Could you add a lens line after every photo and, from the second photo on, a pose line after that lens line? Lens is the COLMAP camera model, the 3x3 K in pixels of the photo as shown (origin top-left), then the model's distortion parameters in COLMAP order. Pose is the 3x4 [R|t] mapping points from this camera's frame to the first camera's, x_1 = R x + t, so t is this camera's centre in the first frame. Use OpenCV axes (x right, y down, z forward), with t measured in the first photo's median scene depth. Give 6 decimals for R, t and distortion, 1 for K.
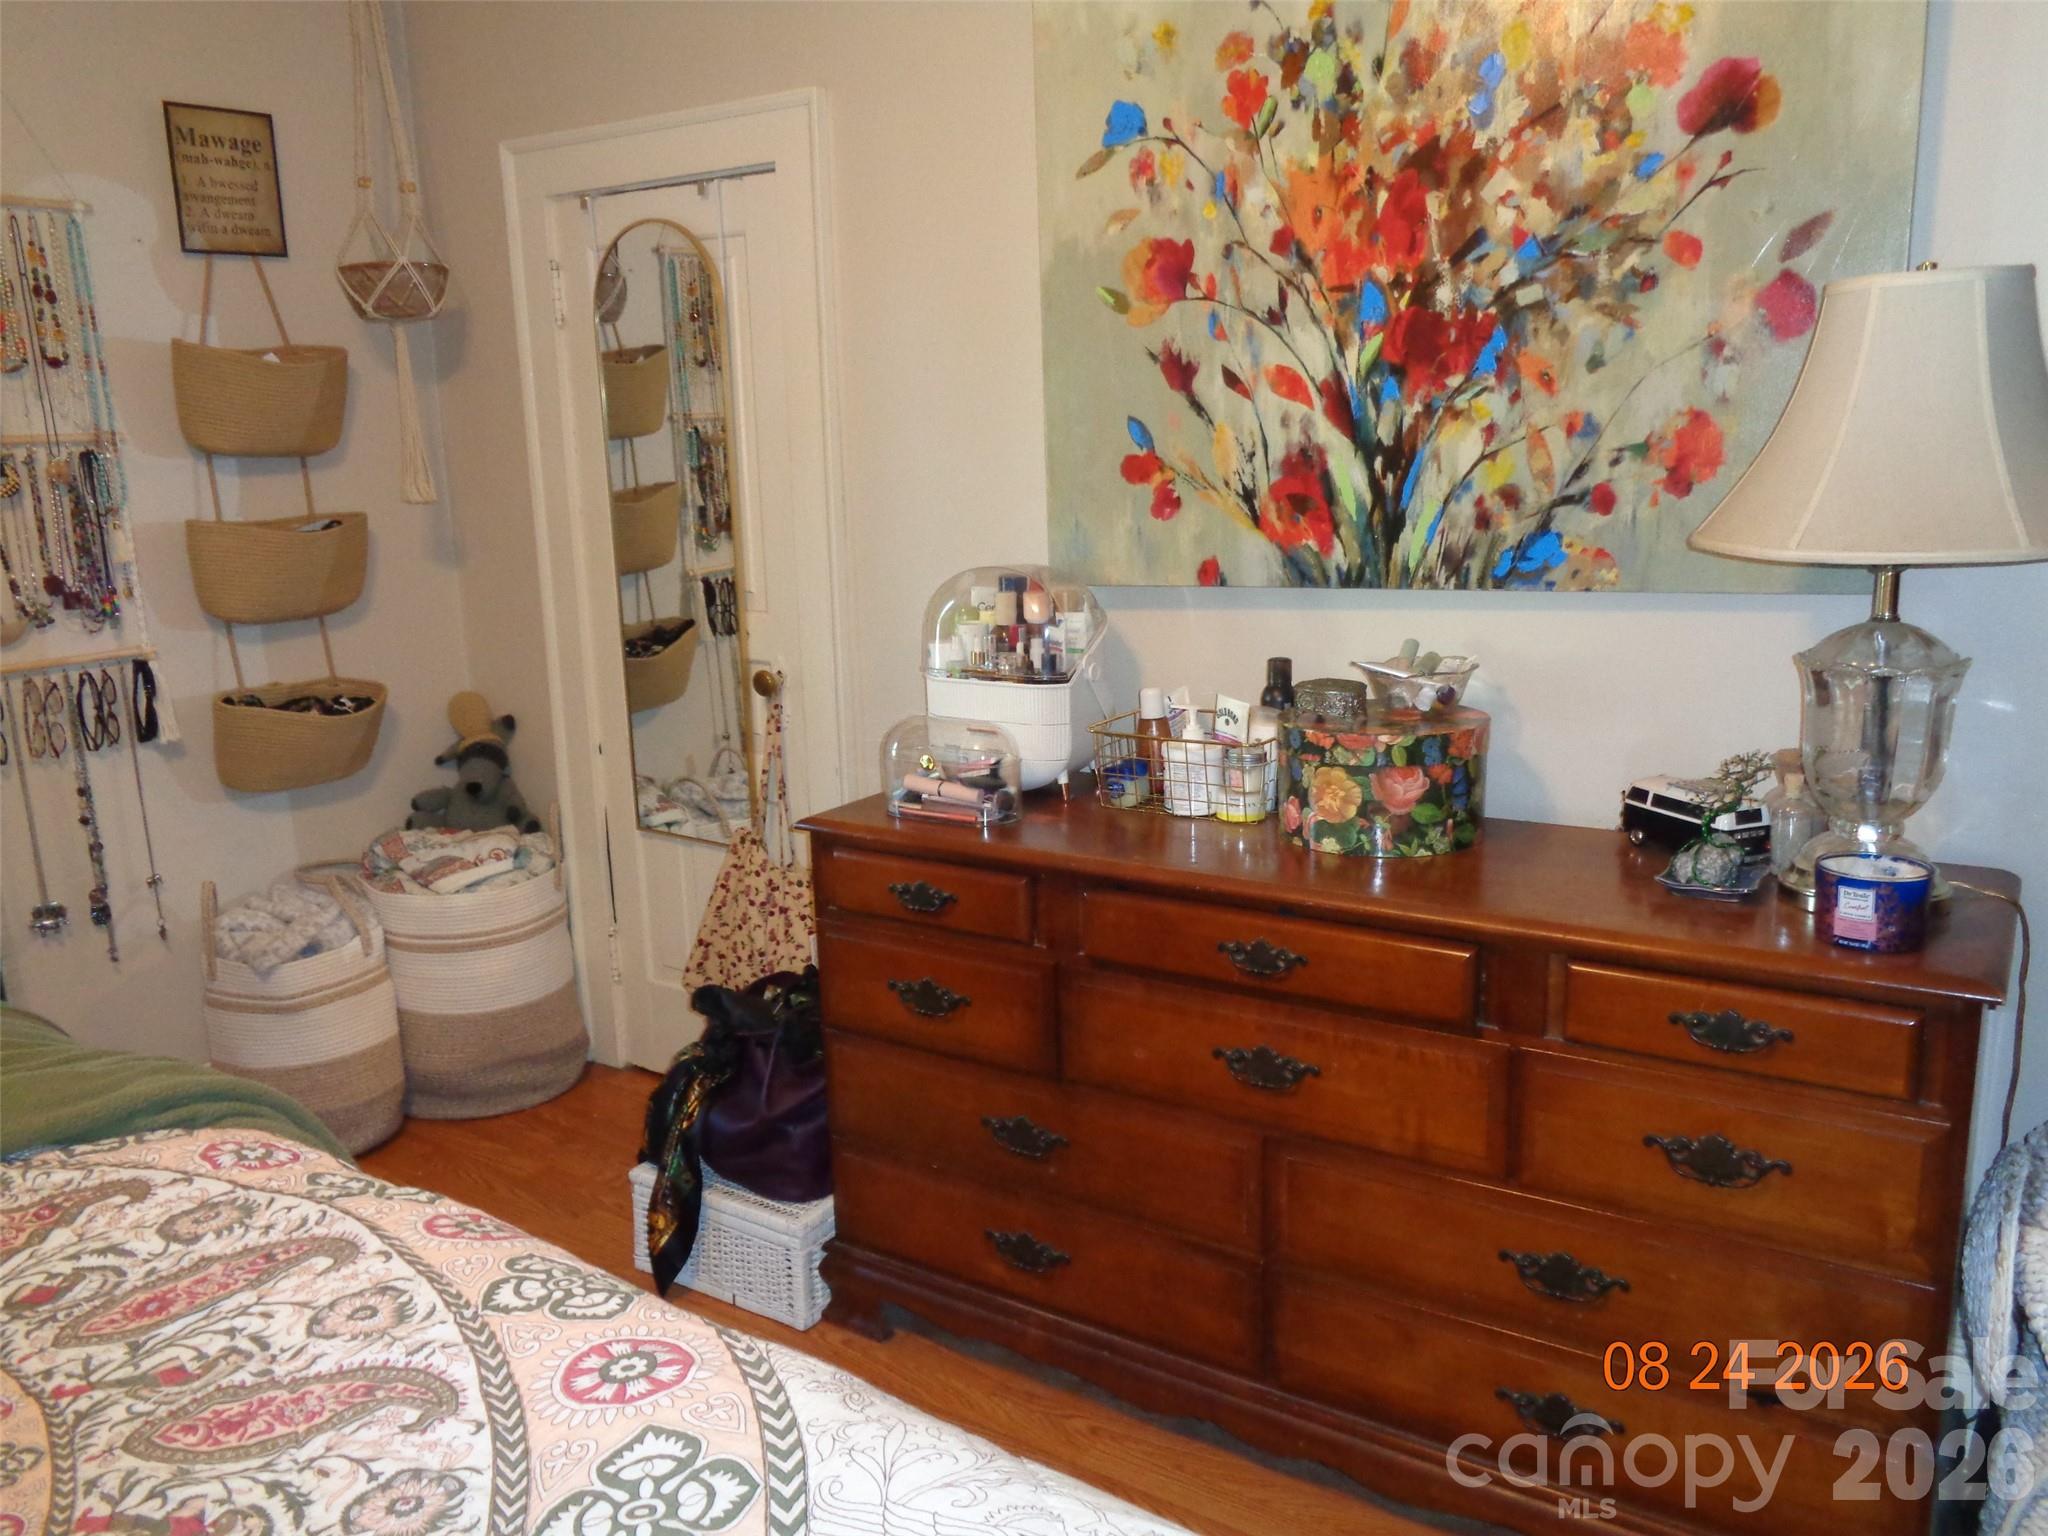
lens RADIAL K [[1539.2, 0, 1026.9], [0, 1539.2, 769.9], [0, 0, 1]] dist [0.005321, 0.004886]
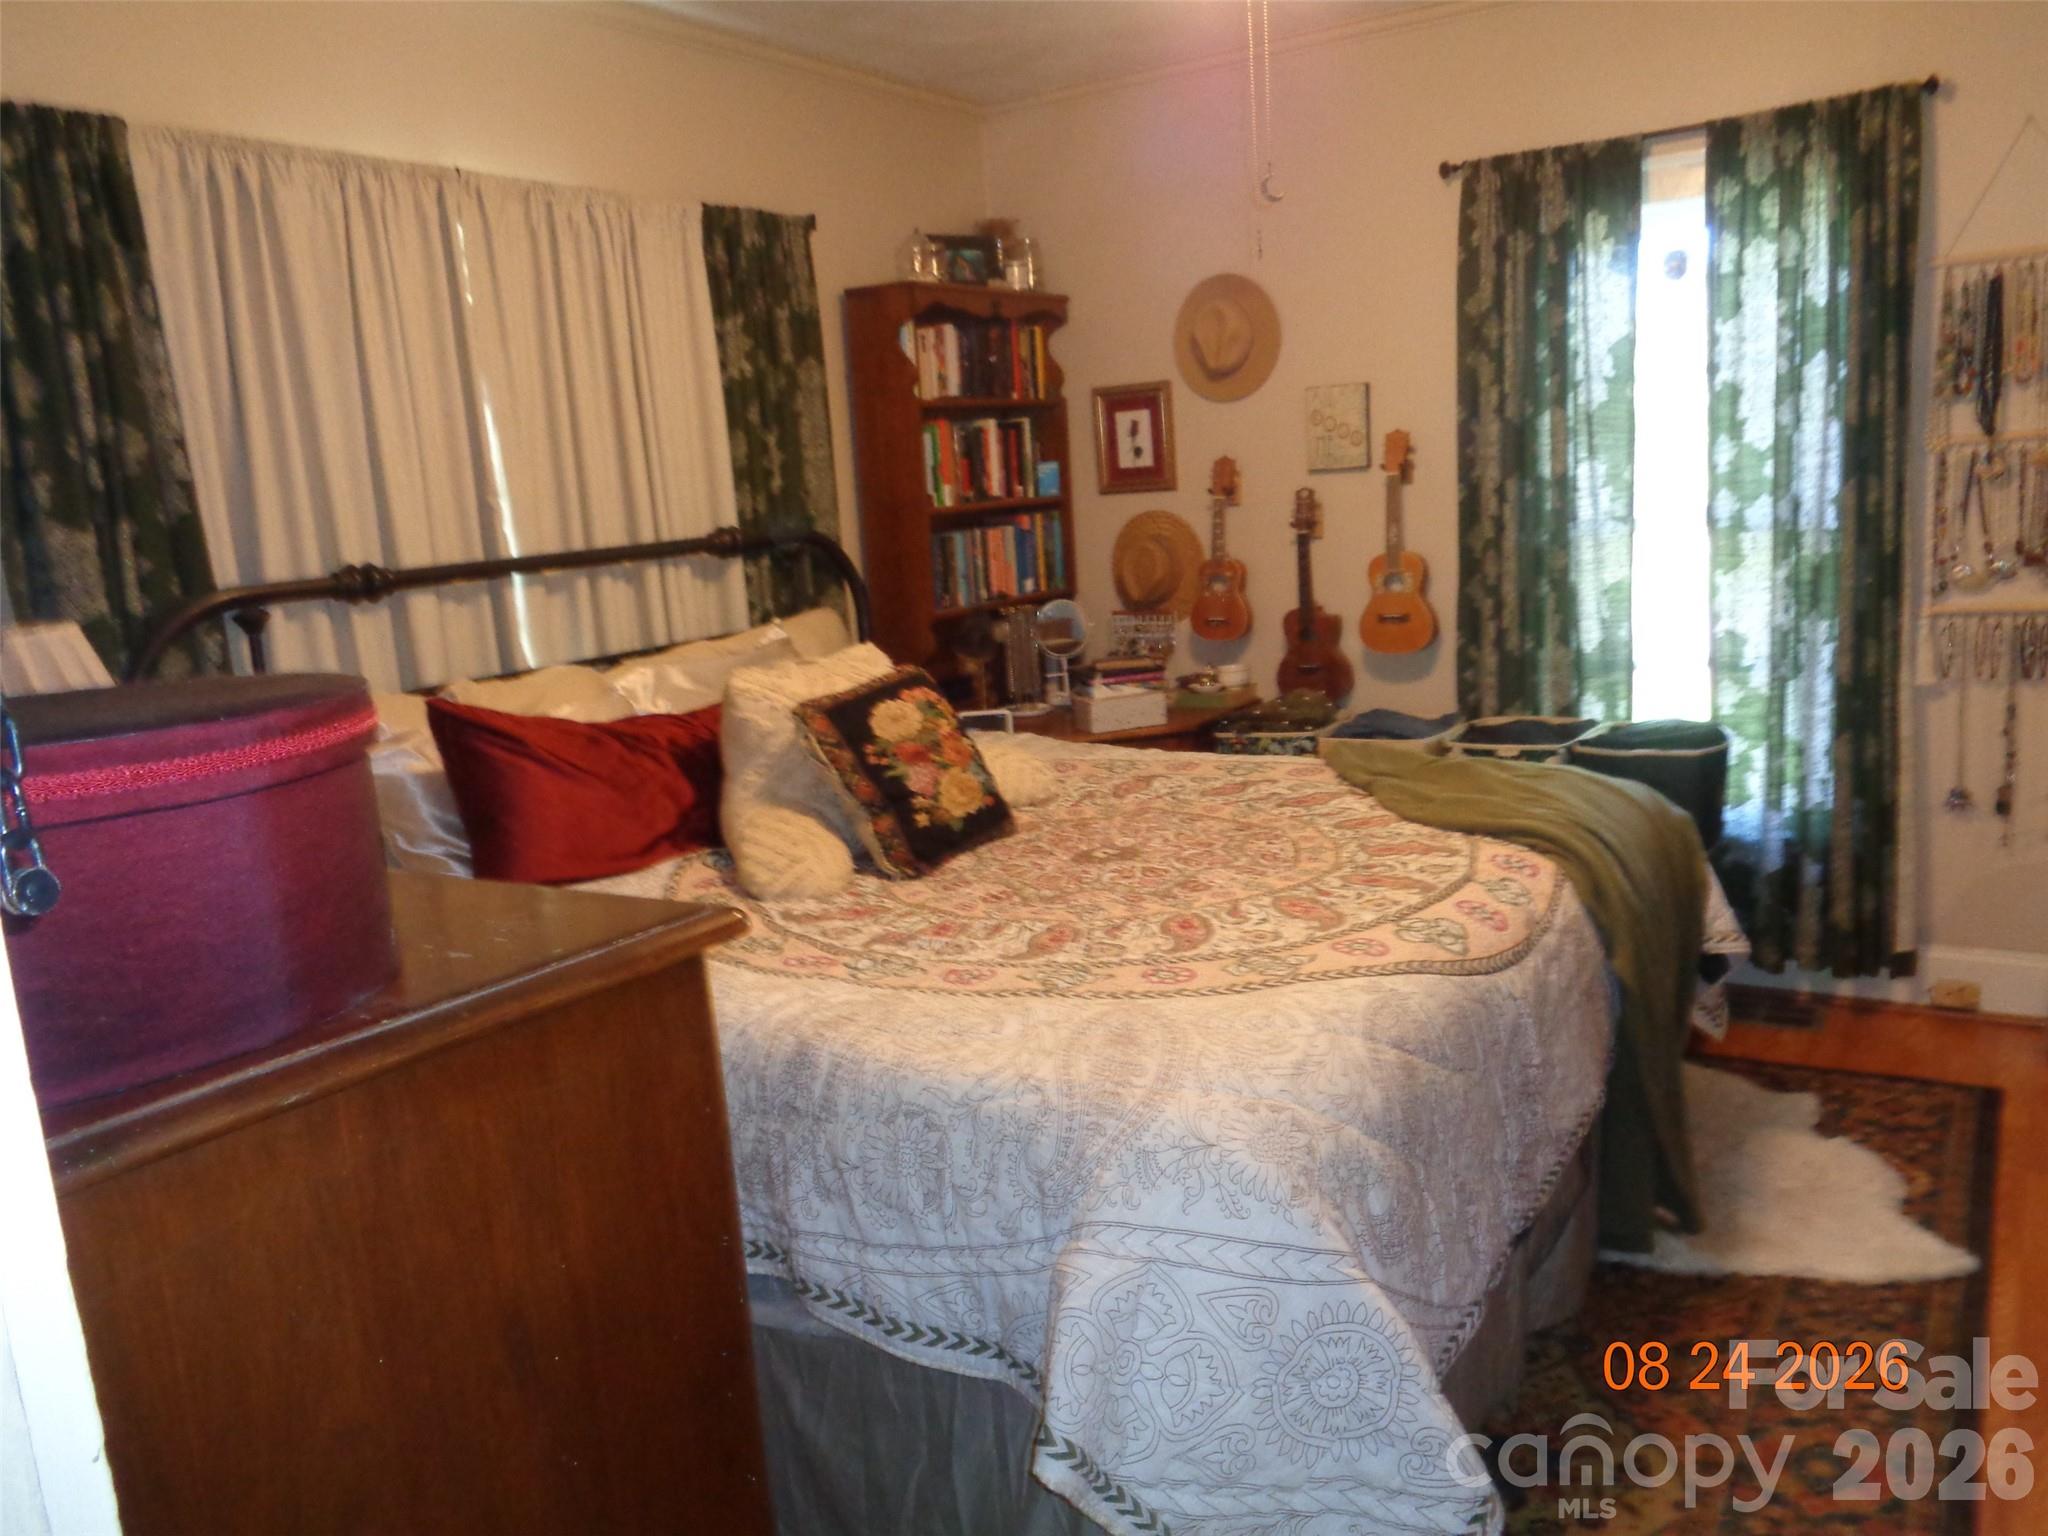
lens RADIAL K [[1539.2, 0, 1027.4], [0, 1539.2, 772.4], [0, 0, 1]] dist [0.005321, 0.004886]
pose [[0.005492, 0.204117, -0.978931, 1.641045], [-0.145301, 0.968719, 0.201172, -0.189549], [0.989372, 0.141135, 0.034979, 0.413280]]
